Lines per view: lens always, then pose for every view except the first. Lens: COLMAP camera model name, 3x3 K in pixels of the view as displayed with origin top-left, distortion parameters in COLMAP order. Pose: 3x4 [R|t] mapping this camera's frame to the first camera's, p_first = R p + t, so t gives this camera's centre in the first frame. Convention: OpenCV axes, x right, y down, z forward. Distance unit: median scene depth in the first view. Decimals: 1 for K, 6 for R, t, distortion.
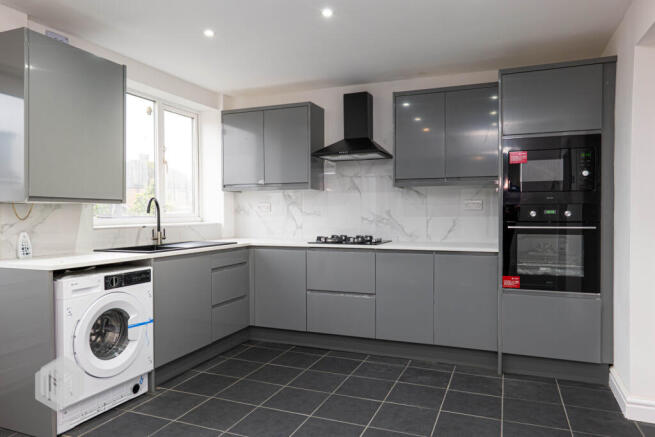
lens RADIAL K [[446.7, 0, 323.7], [0, 446.7, 220.1], [0, 0, 1]] dist [0.001880, 0.000284]
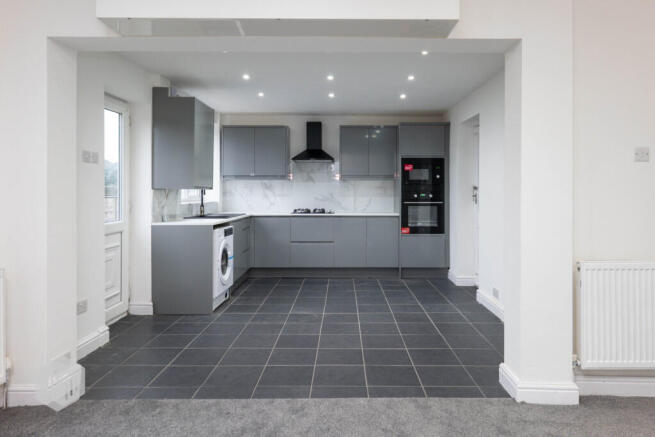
lens RADIAL K [[446.7, 0, 351.5], [0, 446.7, 186.9], [0, 0, 1]] dist [0.001880, 0.000284]
pose [[0.916846, 0.009302, 0.399132, -0.523203], [0.002496, 0.999575, -0.029028, 0.002606], [-0.399233, 0.027610, 0.916434, -0.636597]]
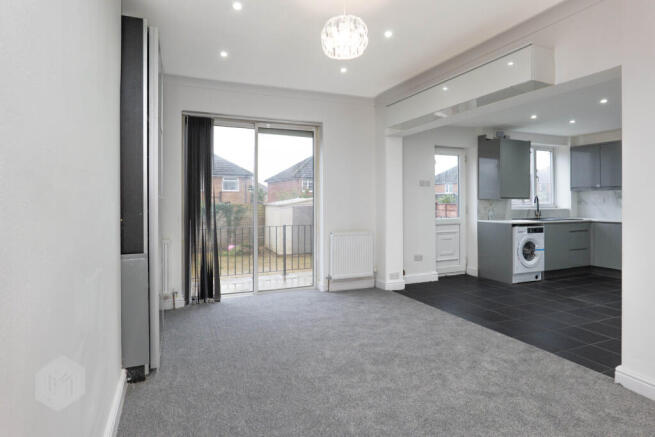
lens RADIAL K [[354.6, 0, 312.7], [0, 354.6, 200.0], [0, 0, 1]] dist [-0.013687, -0.001809]
pose [[0.709644, 0.001116, -0.704560, 0.043616], [-0.014806, 0.999802, -0.013329, 0.007082], [0.704405, 0.019891, 0.709519, -0.922228]]
